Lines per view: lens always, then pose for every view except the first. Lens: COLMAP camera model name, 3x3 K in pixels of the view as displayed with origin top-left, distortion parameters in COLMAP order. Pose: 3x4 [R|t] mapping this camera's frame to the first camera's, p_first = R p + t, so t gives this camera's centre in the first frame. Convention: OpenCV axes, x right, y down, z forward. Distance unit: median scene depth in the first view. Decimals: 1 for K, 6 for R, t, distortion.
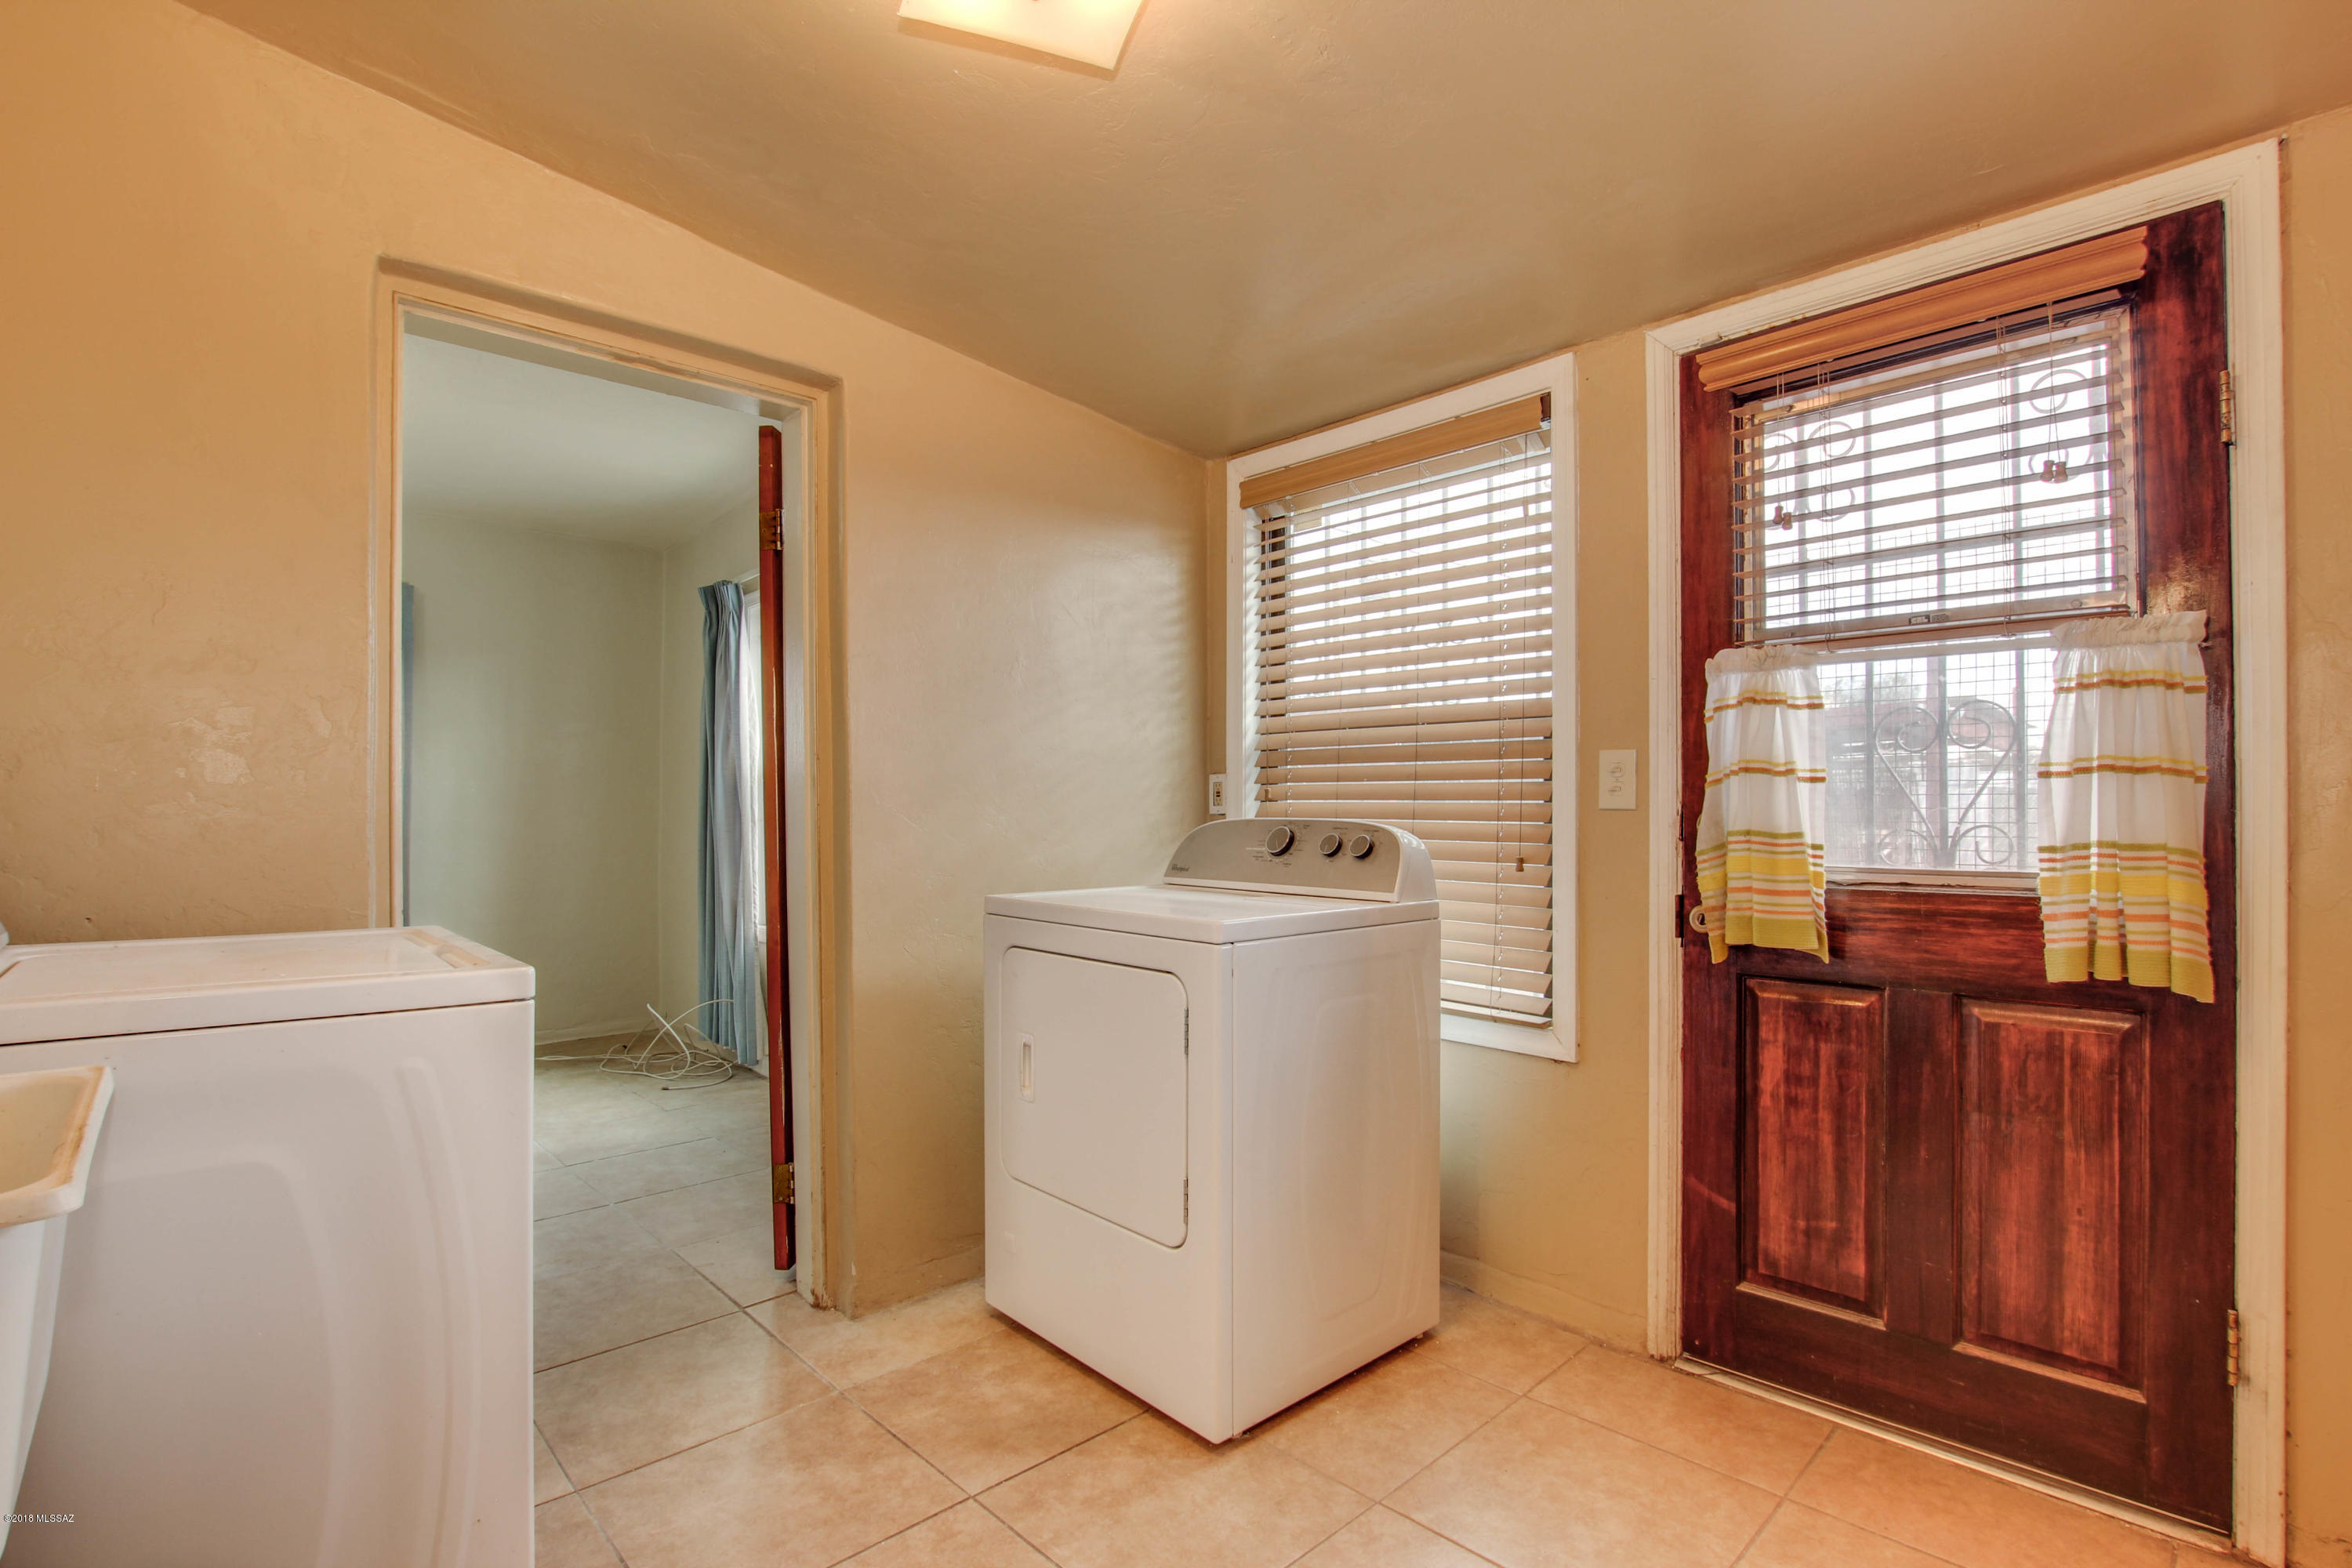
lens RADIAL K [[1096.2, 0, 1185.4], [0, 1096.2, 802.7], [0, 0, 1]] dist [-0.036445, 0.005422]
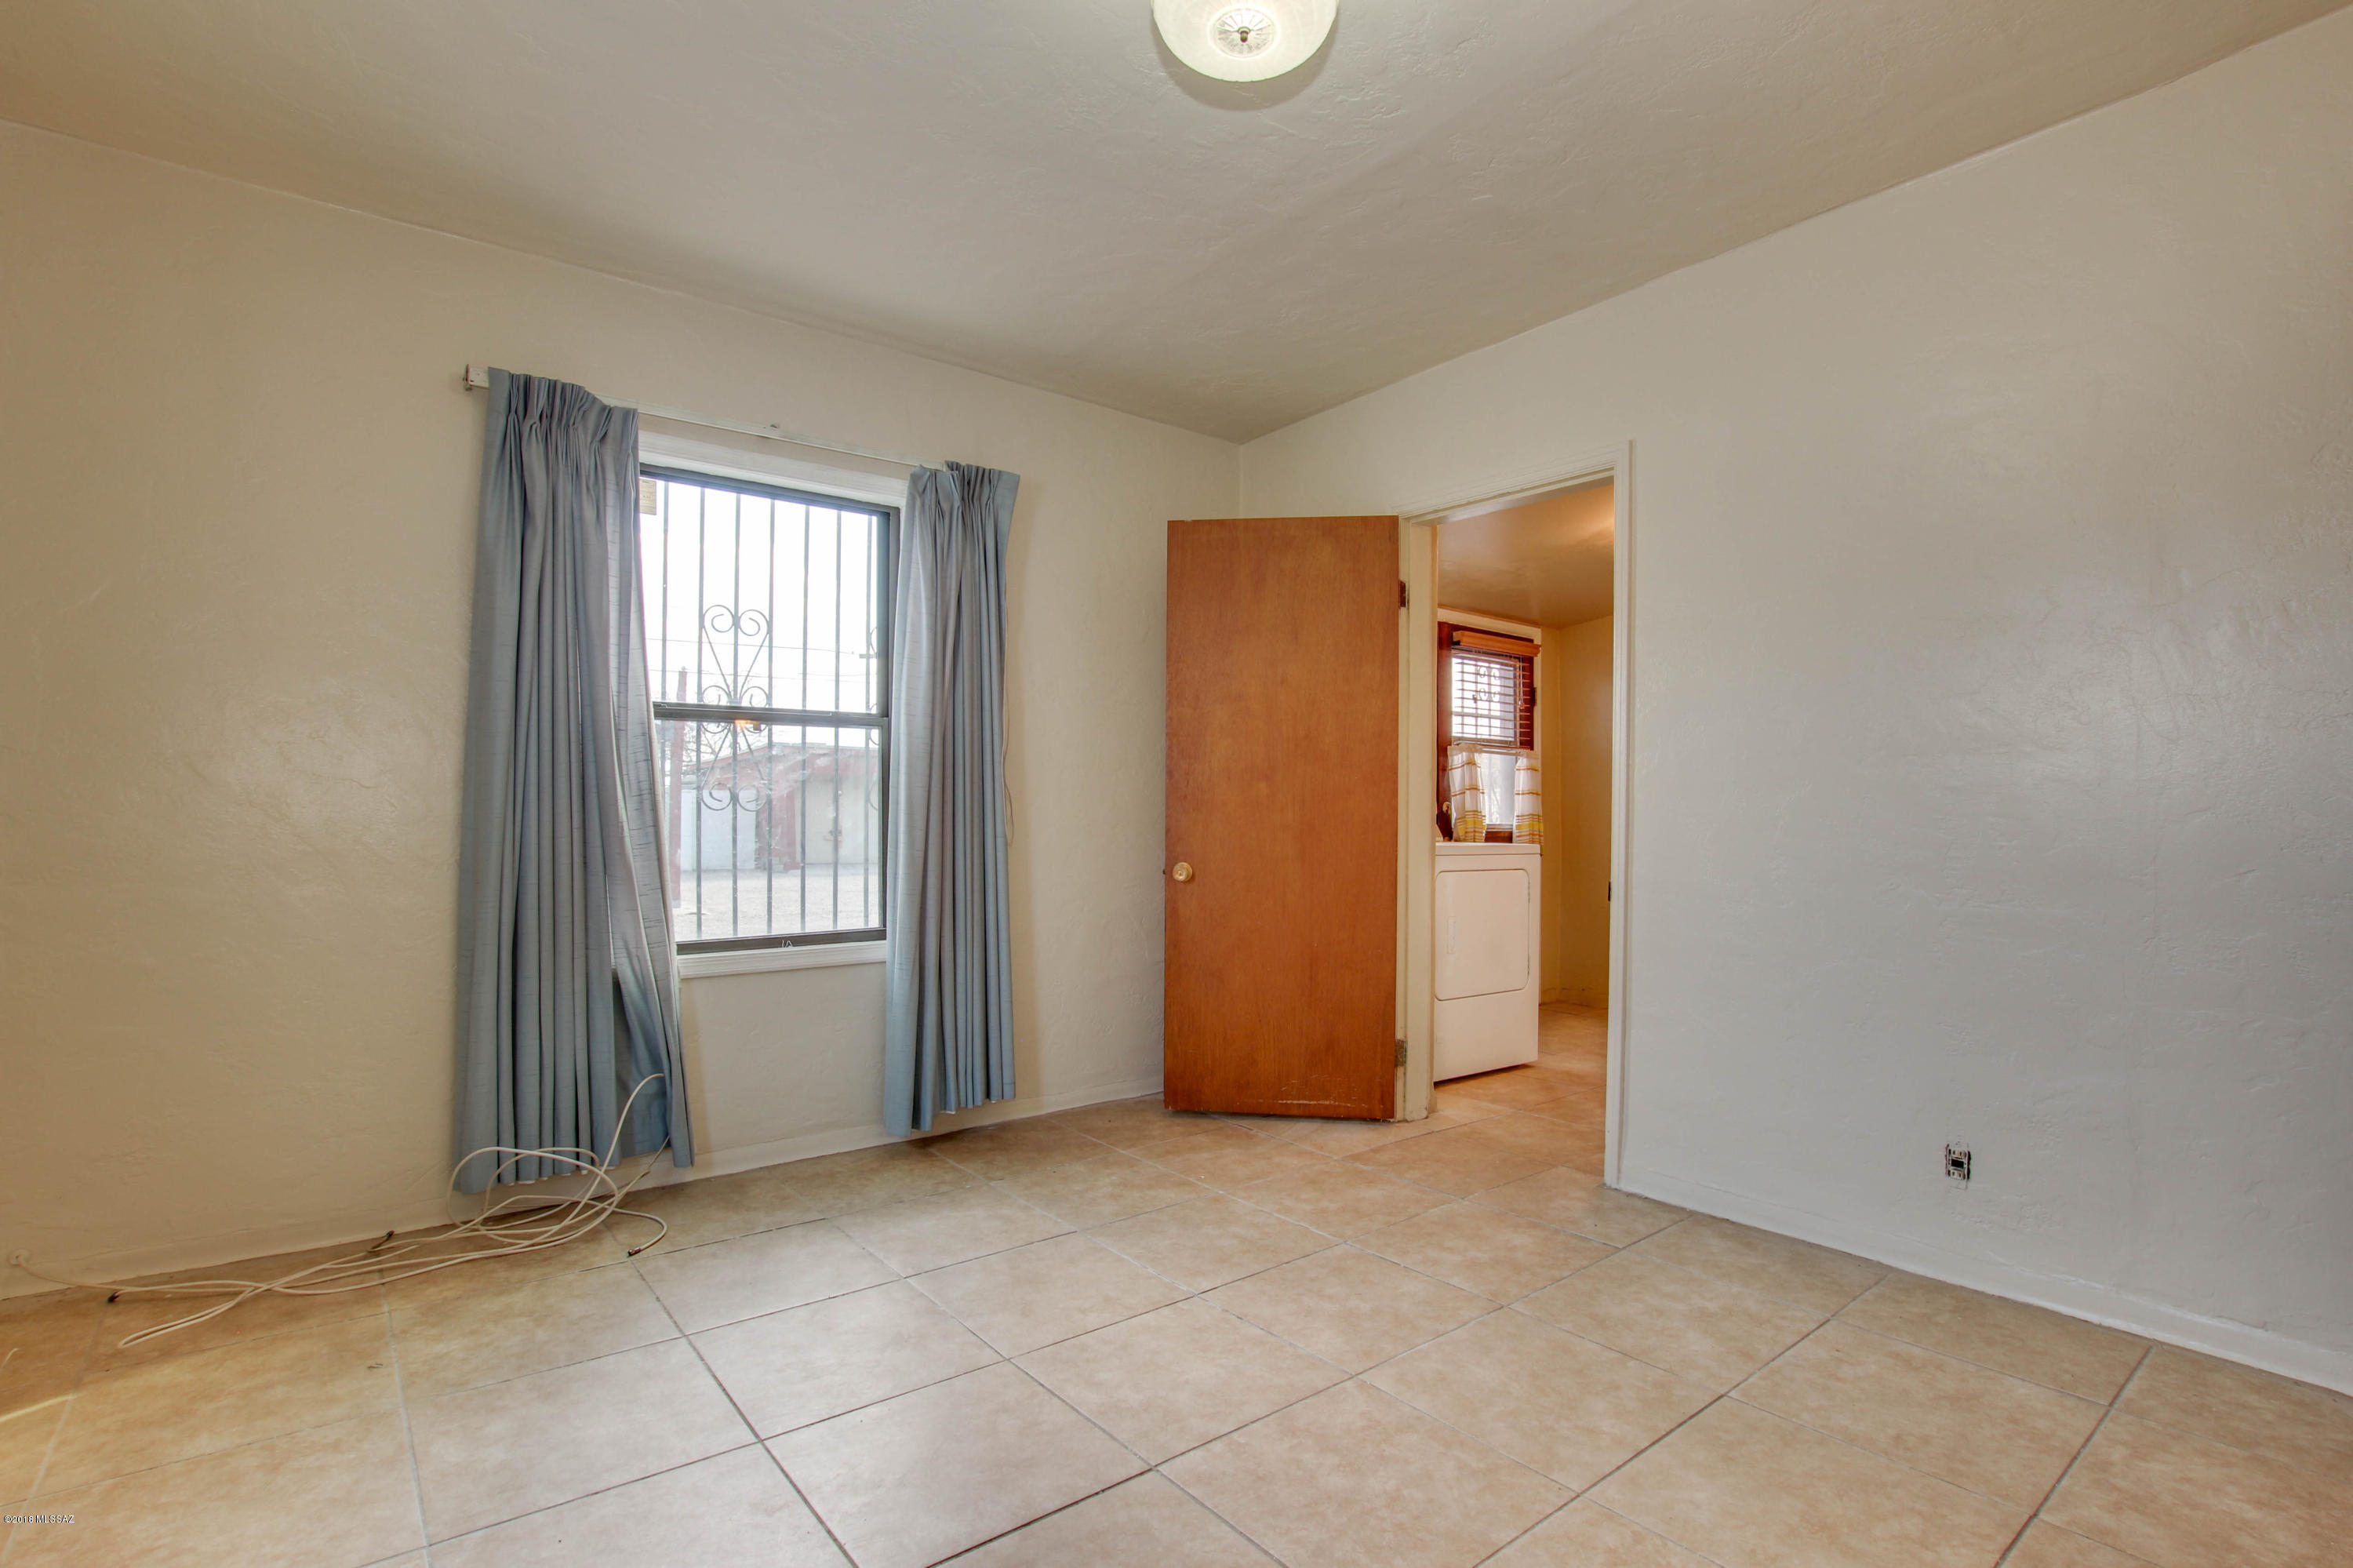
lens RADIAL K [[1096.7, 0, 1185.9], [0, 1096.7, 802.7], [0, 0, 1]] dist [-0.036445, 0.005422]
pose [[0.093279, 0.018471, 0.995469, -2.218922], [-0.016940, 0.999713, -0.016963, 0.064205], [-0.995496, -0.015281, 0.093565, 1.396145]]
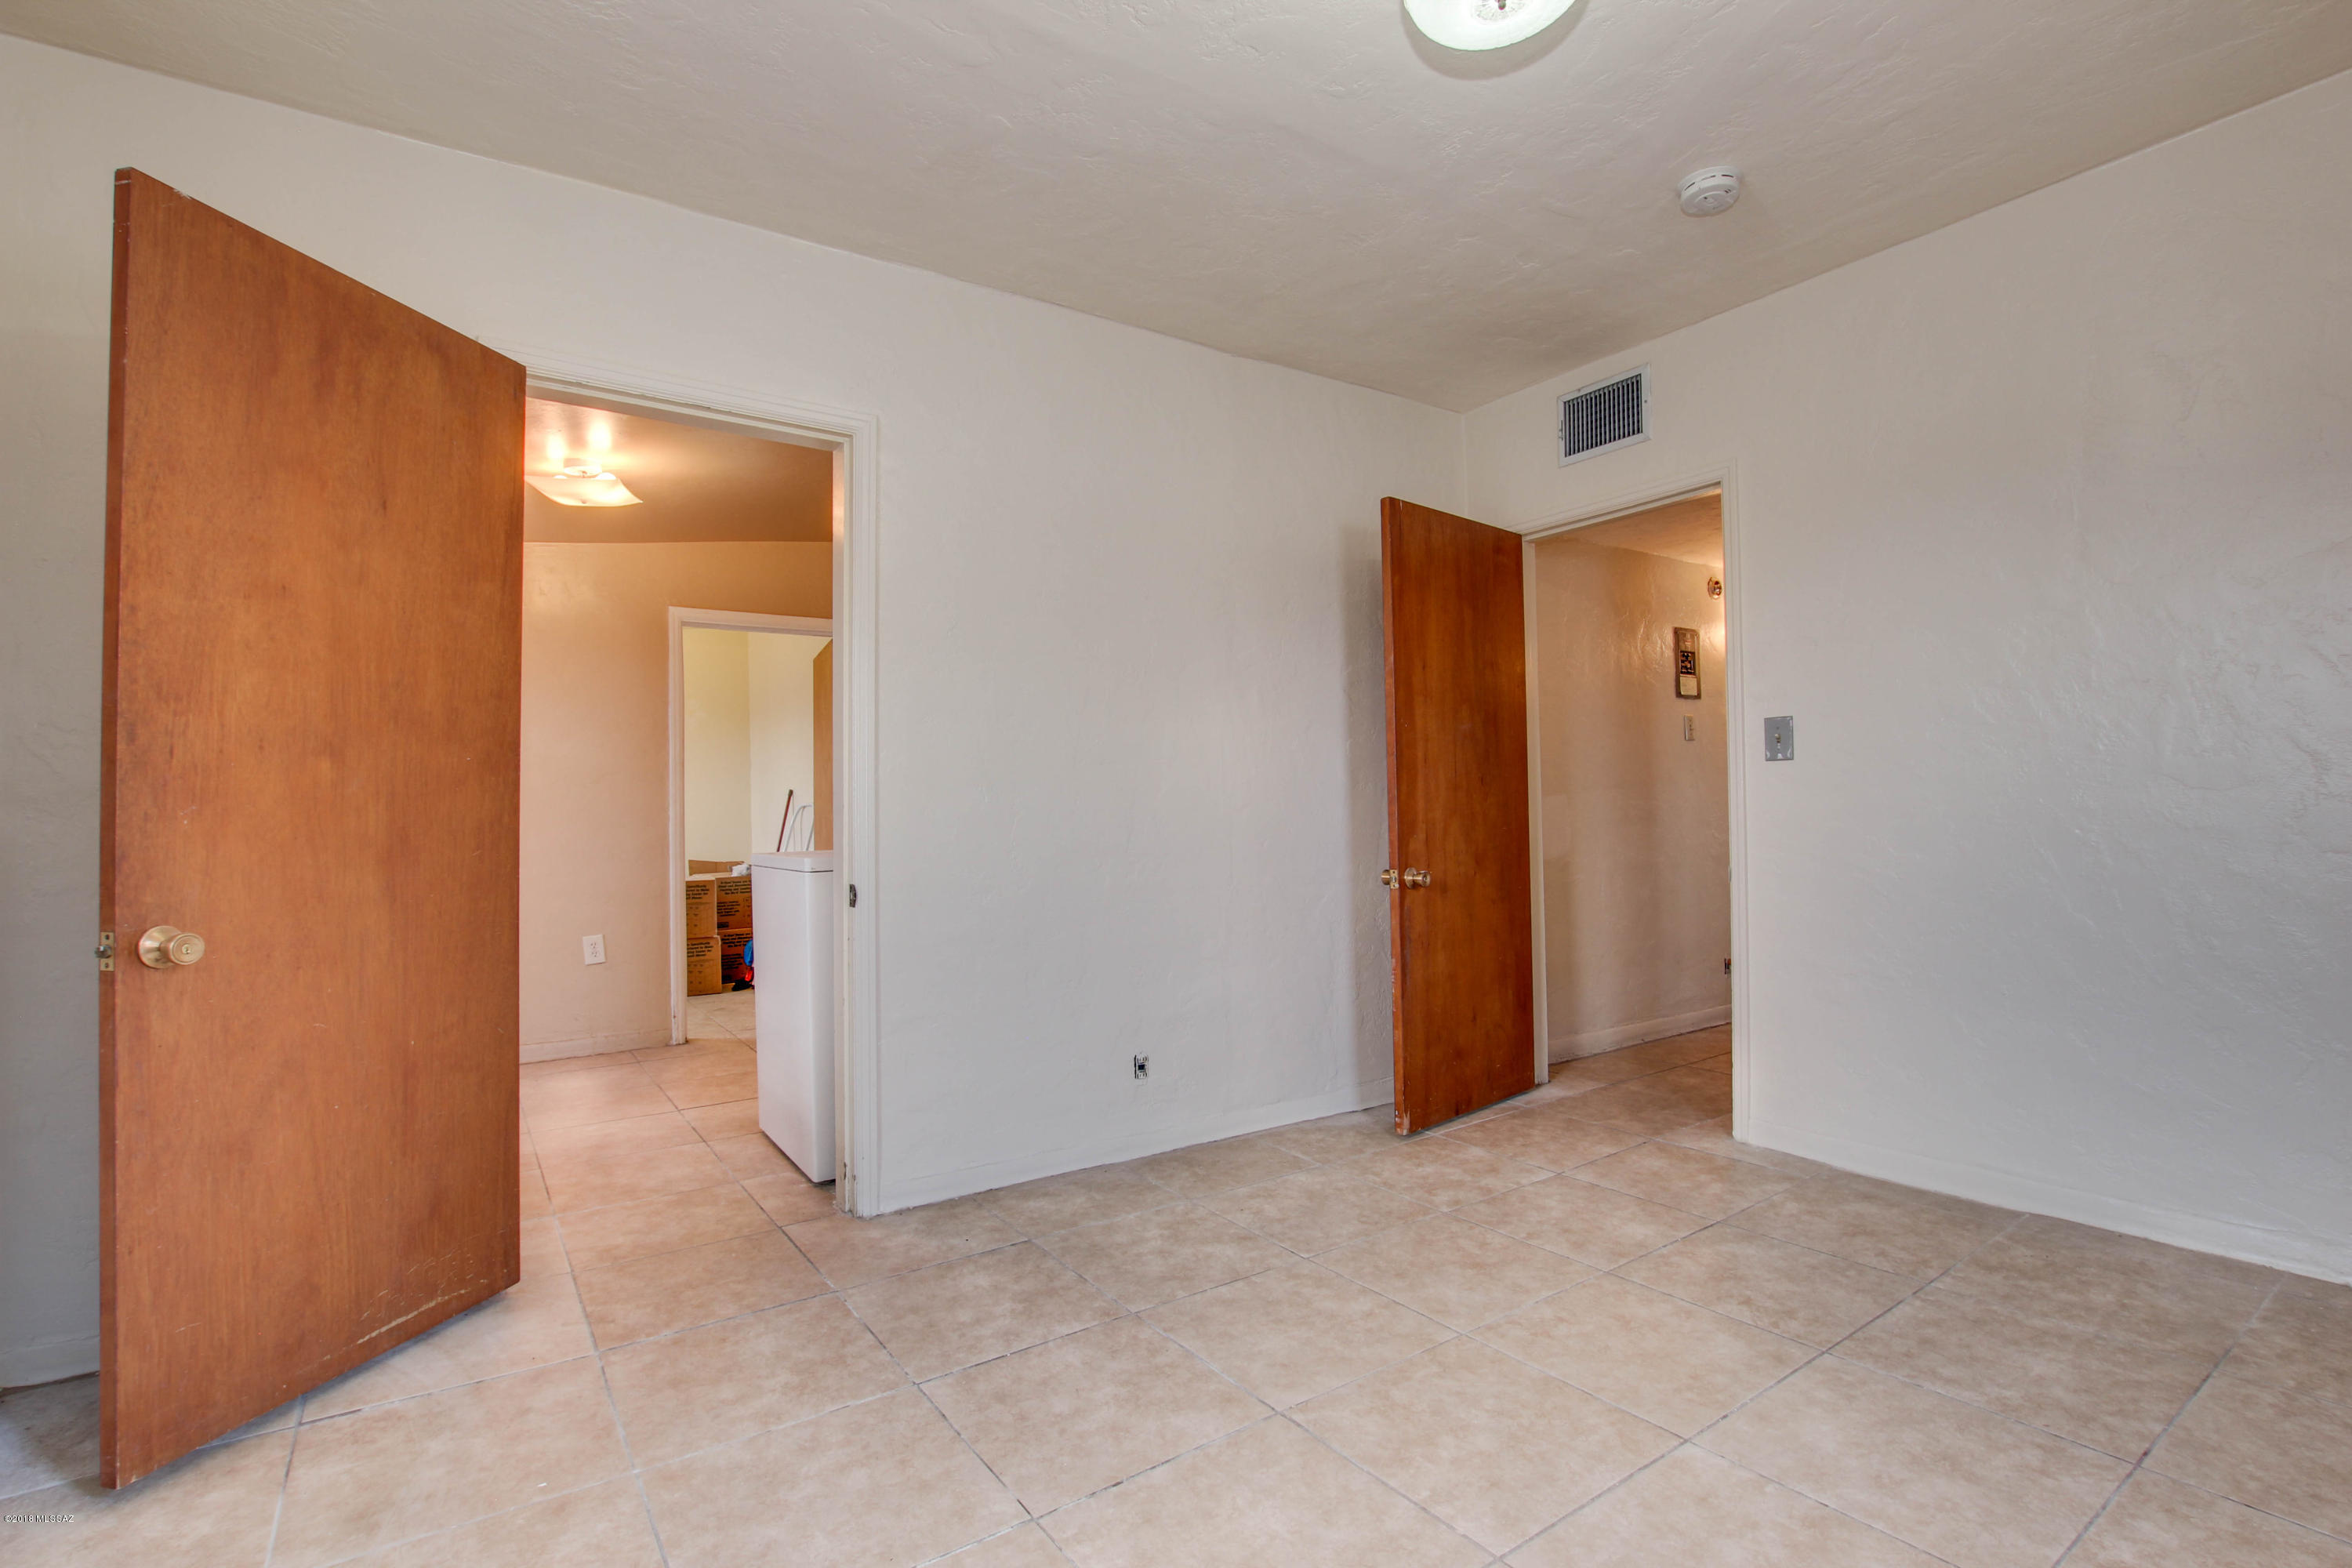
lens RADIAL K [[1096.2, 0, 1185.4], [0, 1096.2, 802.7], [0, 0, 1]] dist [-0.036445, 0.005422]
pose [[-0.986263, 0.021547, 0.163770, -1.335757], [0.018616, 0.999638, -0.019409, 0.067228], [-0.164129, -0.016093, -0.986308, 2.216125]]
